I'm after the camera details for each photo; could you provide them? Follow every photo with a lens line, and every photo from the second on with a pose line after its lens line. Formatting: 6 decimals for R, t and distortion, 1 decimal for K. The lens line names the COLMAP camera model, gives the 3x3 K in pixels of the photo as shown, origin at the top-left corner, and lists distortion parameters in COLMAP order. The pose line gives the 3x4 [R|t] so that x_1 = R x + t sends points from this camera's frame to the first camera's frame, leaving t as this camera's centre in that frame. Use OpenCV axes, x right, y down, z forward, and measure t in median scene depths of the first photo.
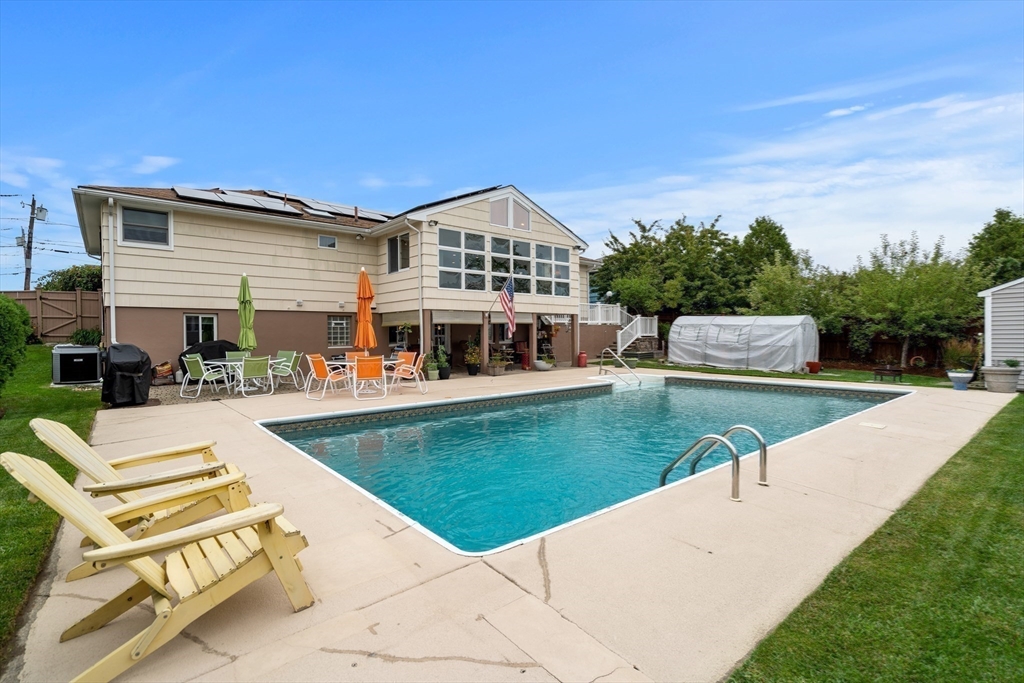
lens RADIAL K [[470.2, 0, 509.3], [0, 470.2, 336.1], [0, 0, 1]] dist [-0.003461, 0.001021]
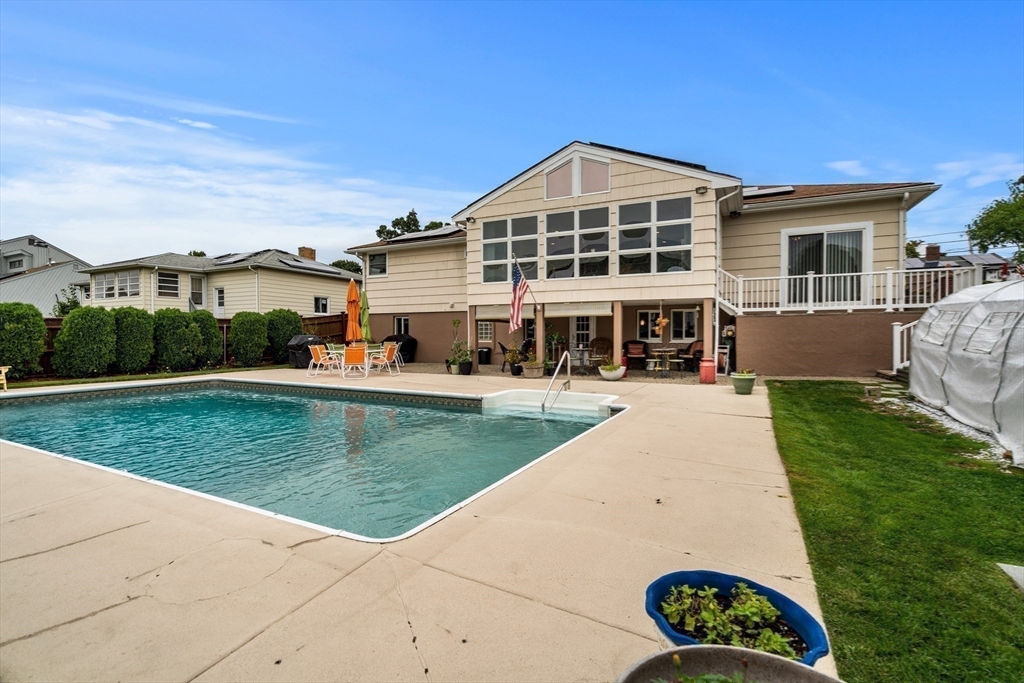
lens RADIAL K [[470.2, 0, 508.7], [0, 470.2, 346.0], [0, 0, 1]] dist [-0.003461, 0.001021]
pose [[0.384861, 0.033725, -0.922358, 0.733409], [-0.002656, 0.999369, 0.035433, -0.004901], [0.922971, -0.011187, 0.384708, 0.616406]]
